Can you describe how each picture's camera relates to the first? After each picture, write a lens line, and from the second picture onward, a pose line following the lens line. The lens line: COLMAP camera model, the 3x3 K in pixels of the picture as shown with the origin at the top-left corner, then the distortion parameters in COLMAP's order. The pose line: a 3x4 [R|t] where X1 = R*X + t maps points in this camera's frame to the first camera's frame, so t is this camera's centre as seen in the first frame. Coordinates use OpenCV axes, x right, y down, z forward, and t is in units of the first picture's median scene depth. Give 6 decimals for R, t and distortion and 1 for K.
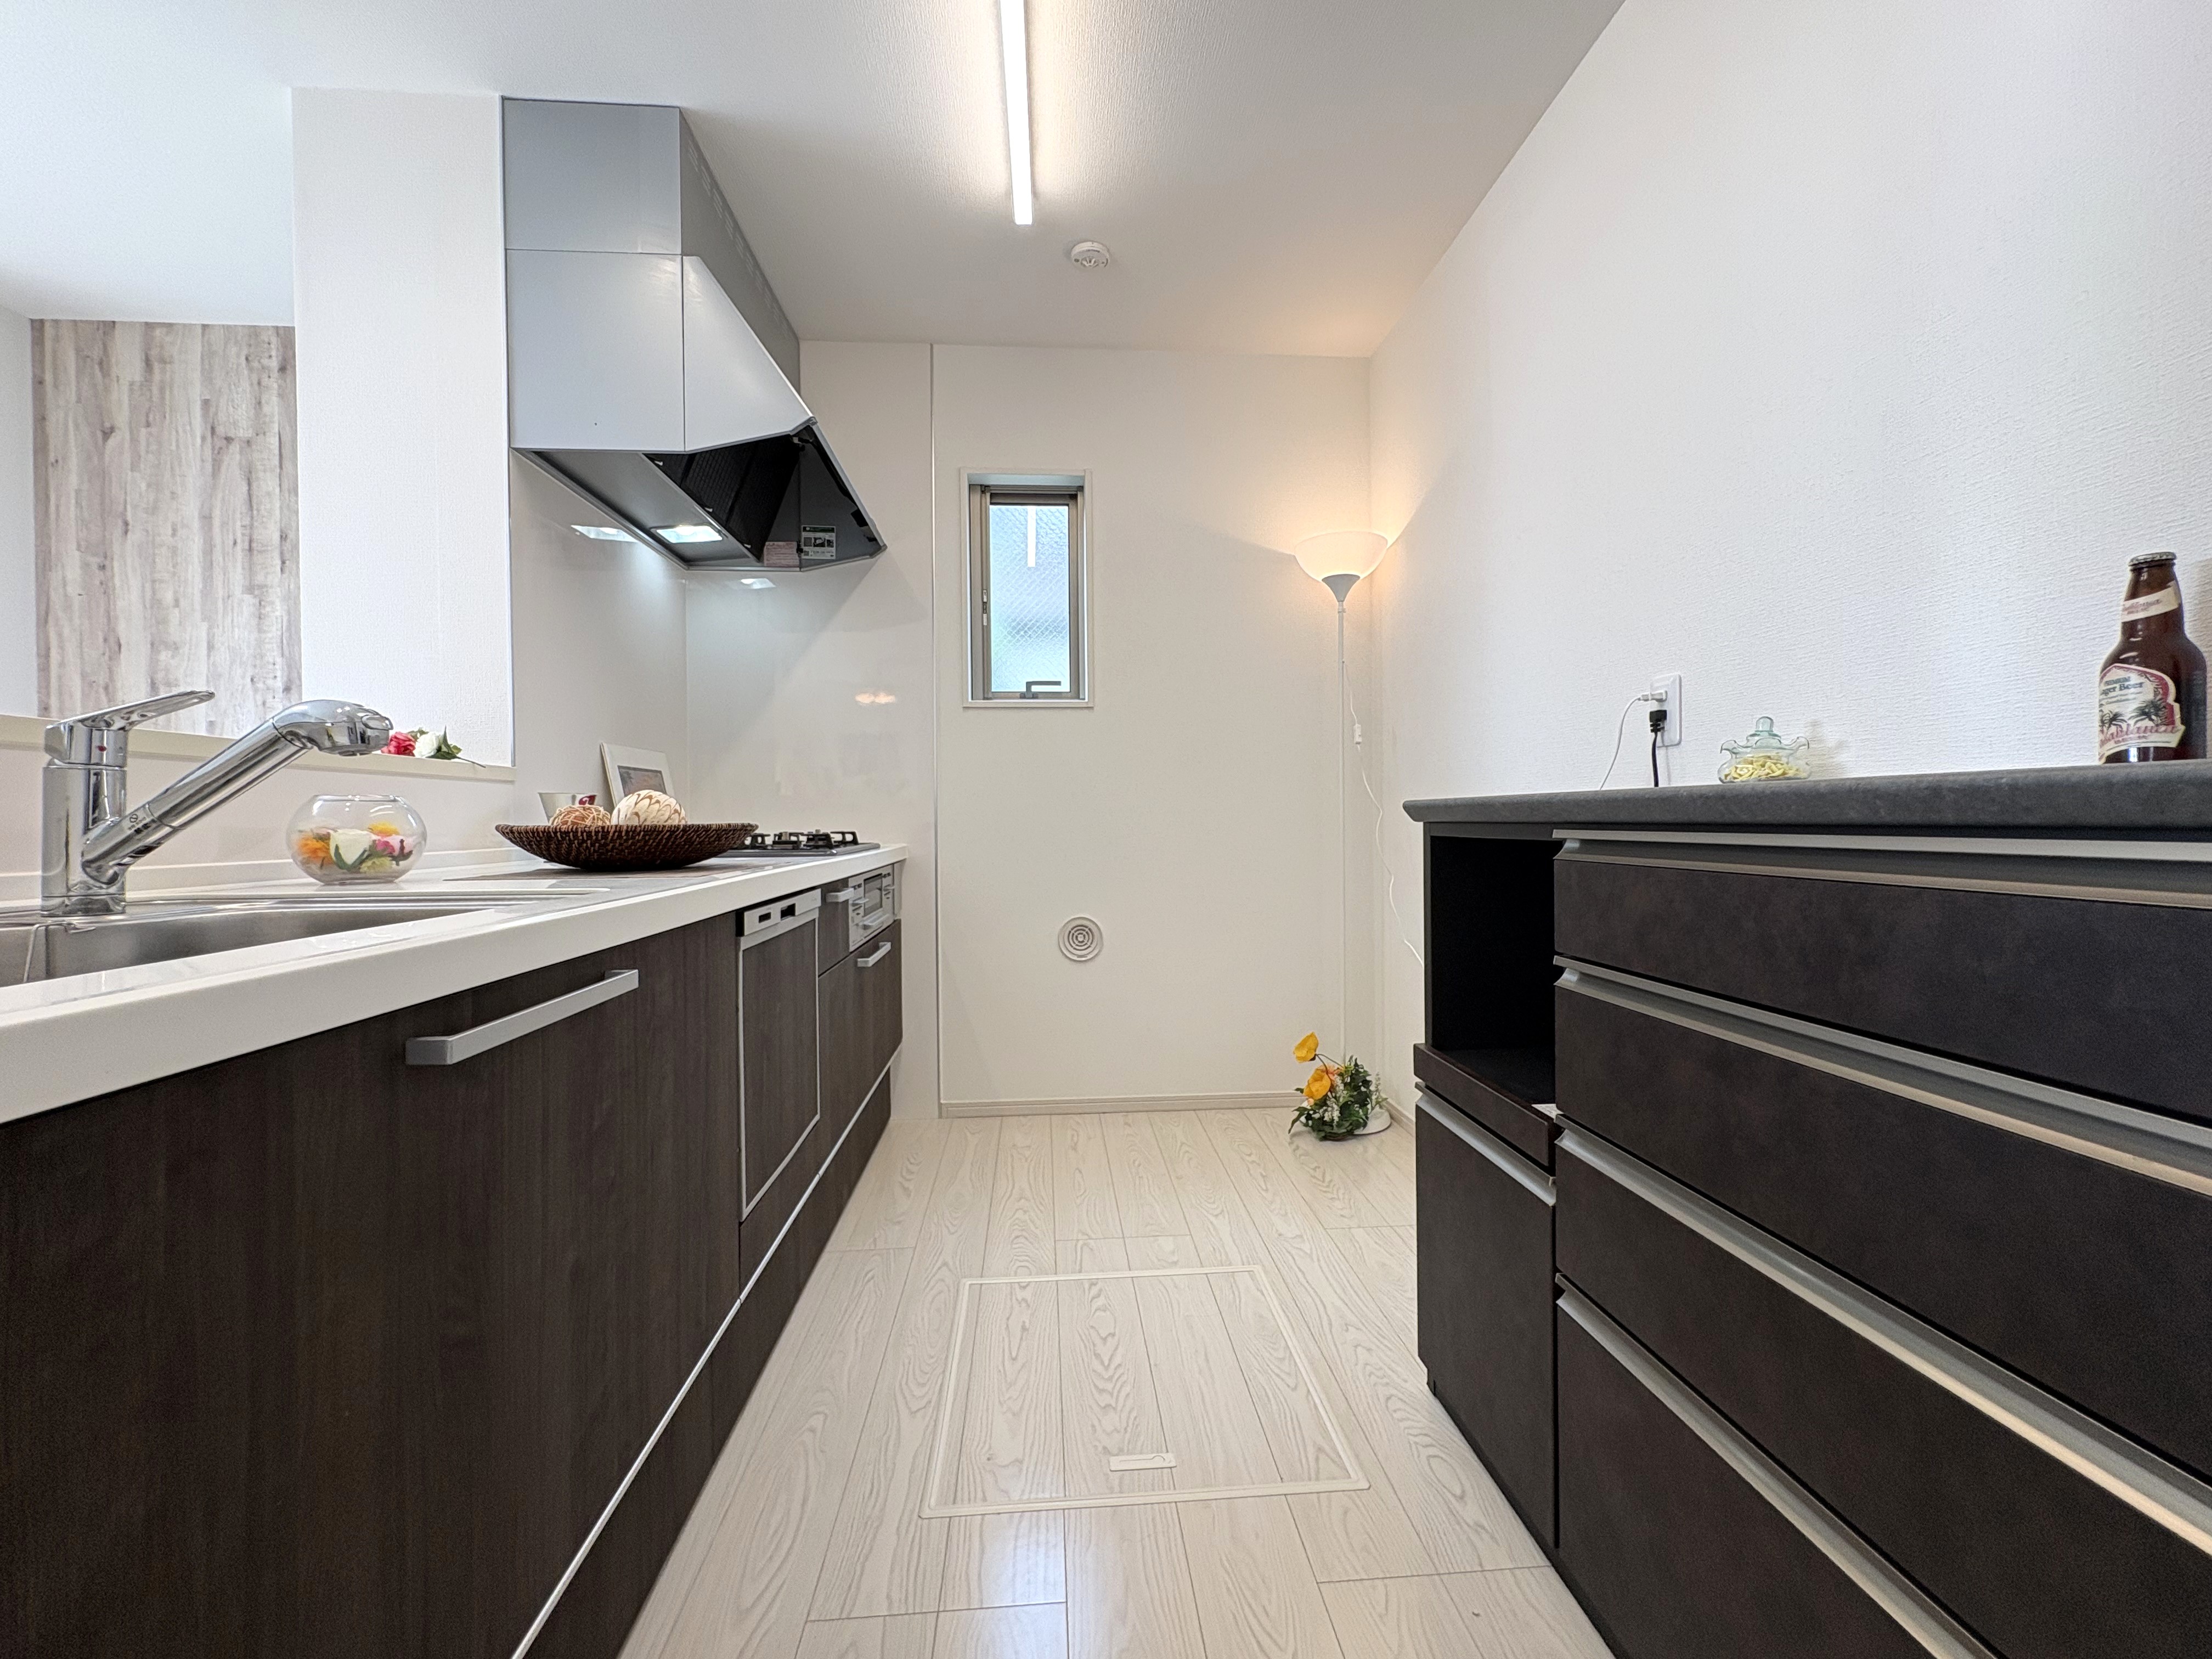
lens RADIAL K [[895.9, 0, 1109.1], [0, 895.9, 823.8], [0, 0, 1]] dist [-0.002204, -0.000020]
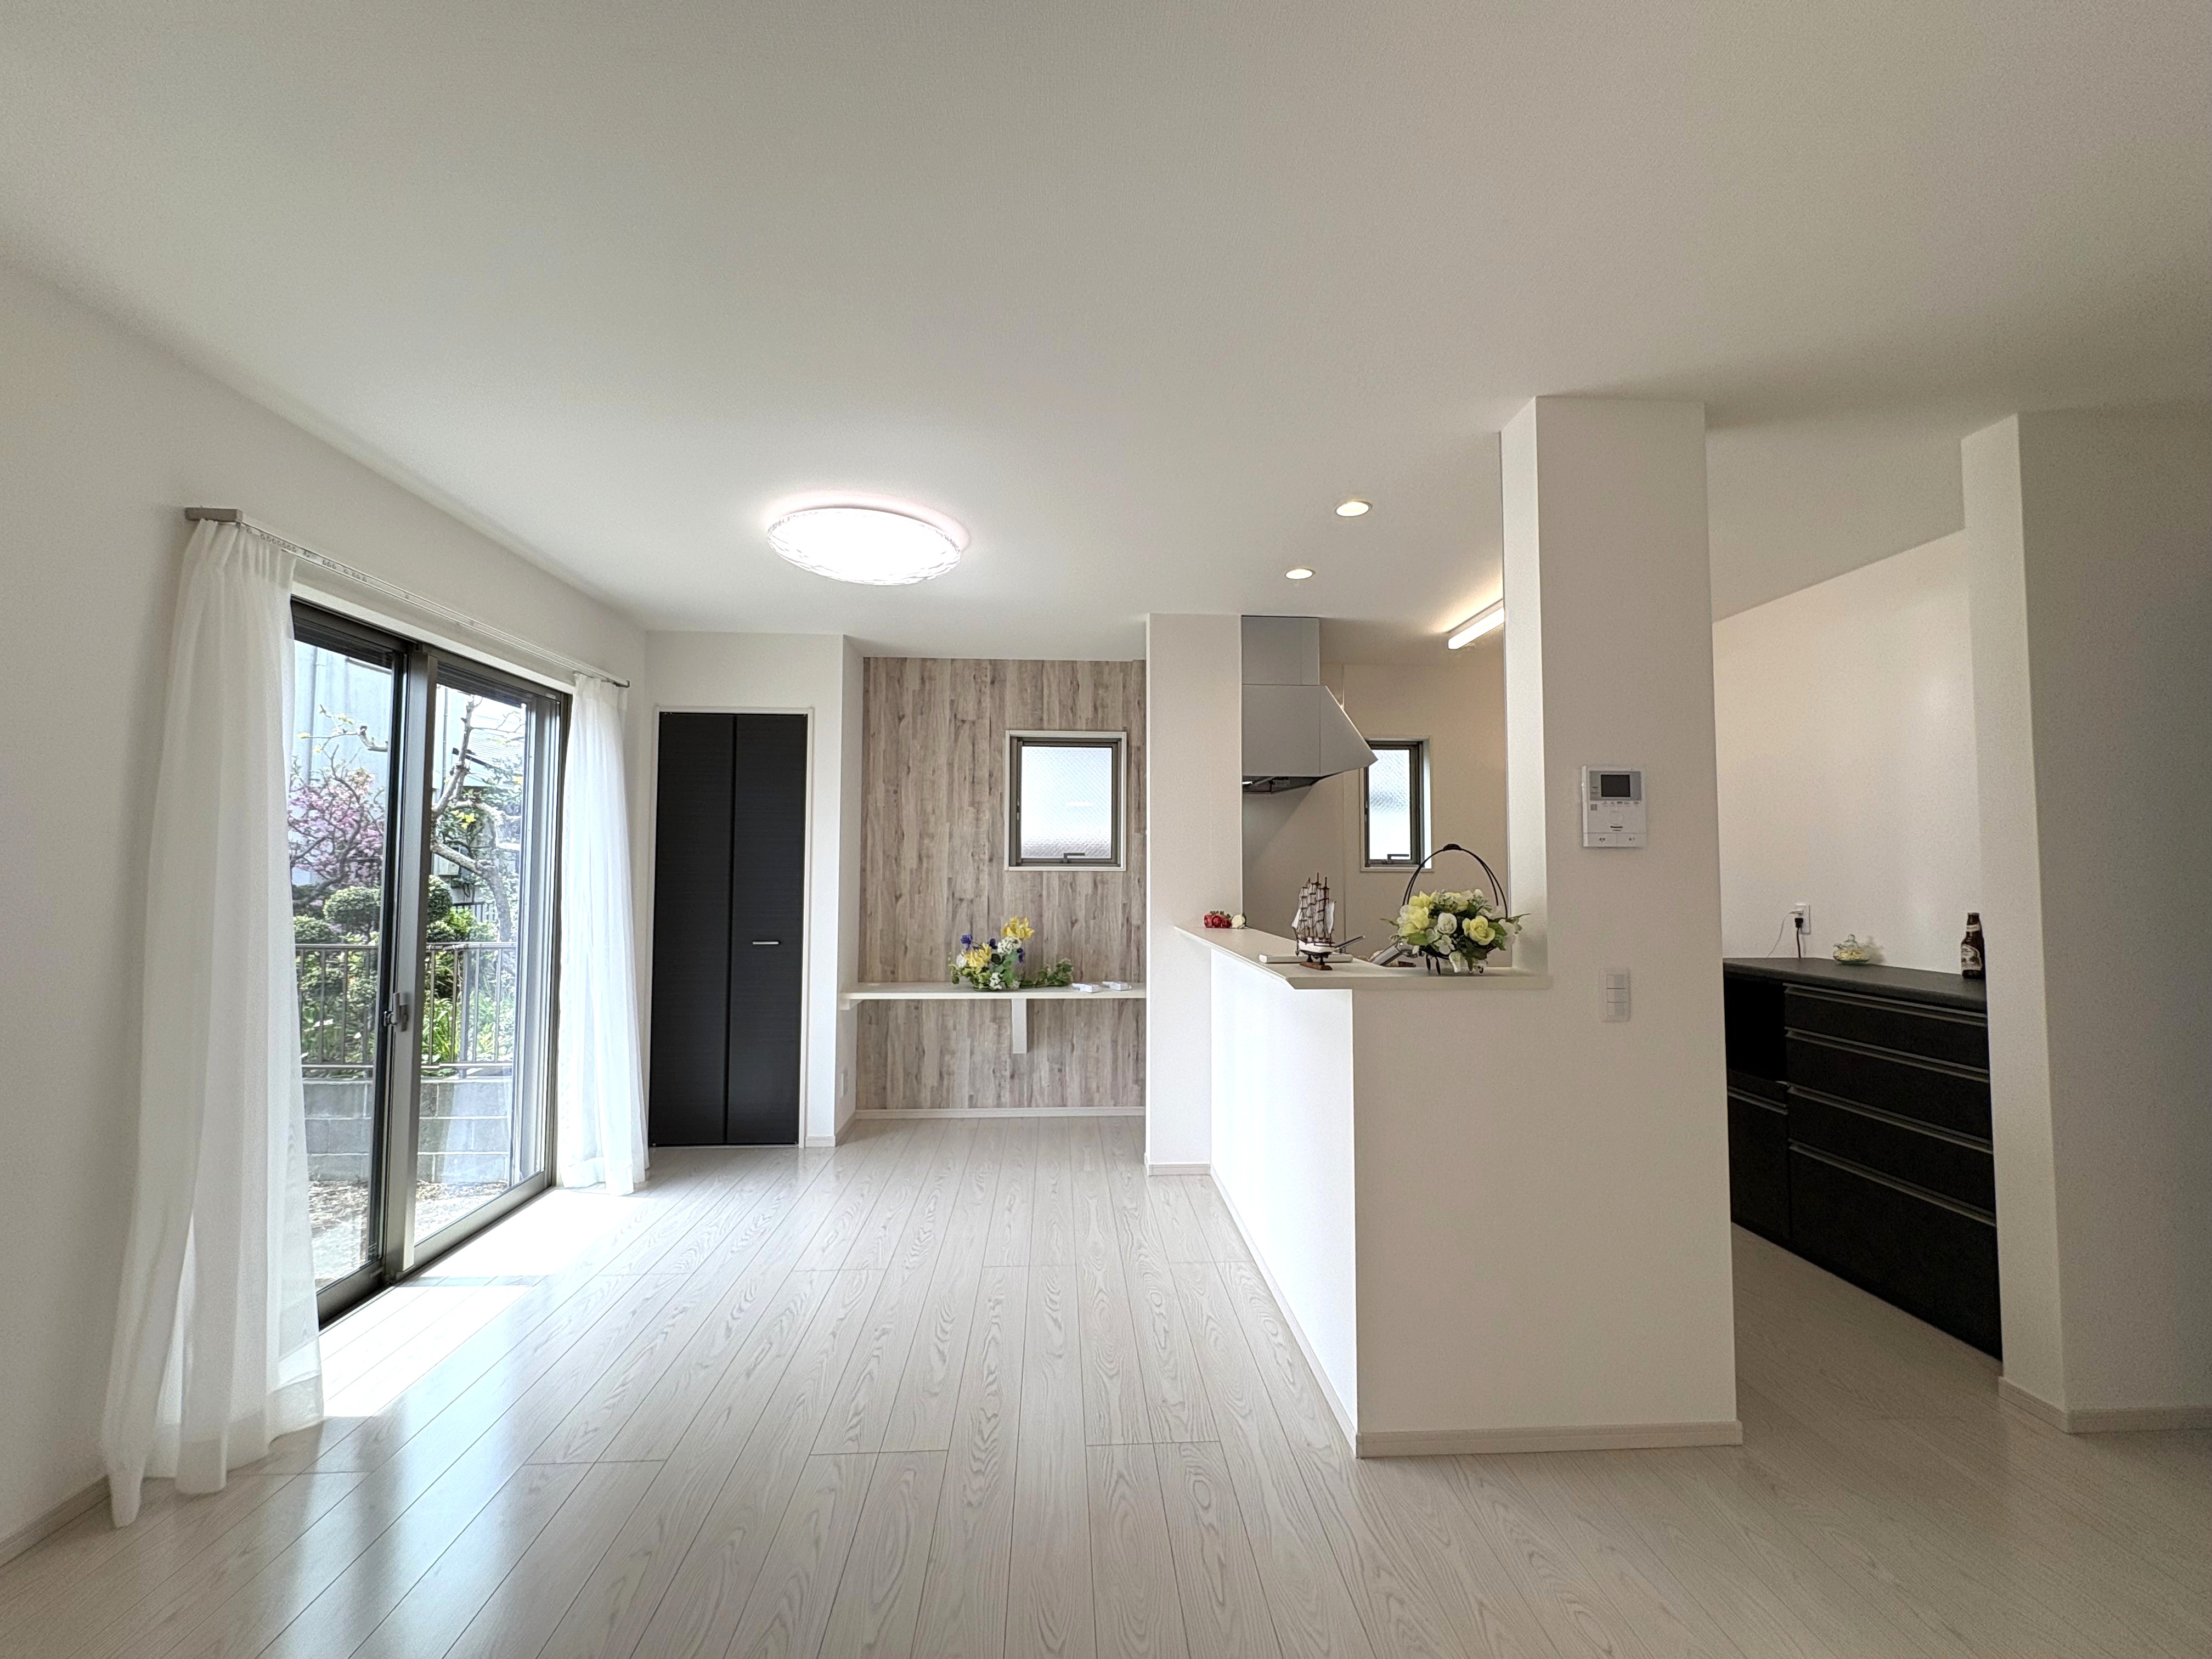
lens RADIAL K [[895.9, 0, 1104.7], [0, 895.9, 827.2], [0, 0, 1]] dist [-0.002204, -0.000020]
pose [[0.999741, 0.011683, -0.019527, -0.667668], [-0.012651, 0.998658, -0.050228, -0.130414], [0.018914, 0.050462, 0.998547, -0.794654]]
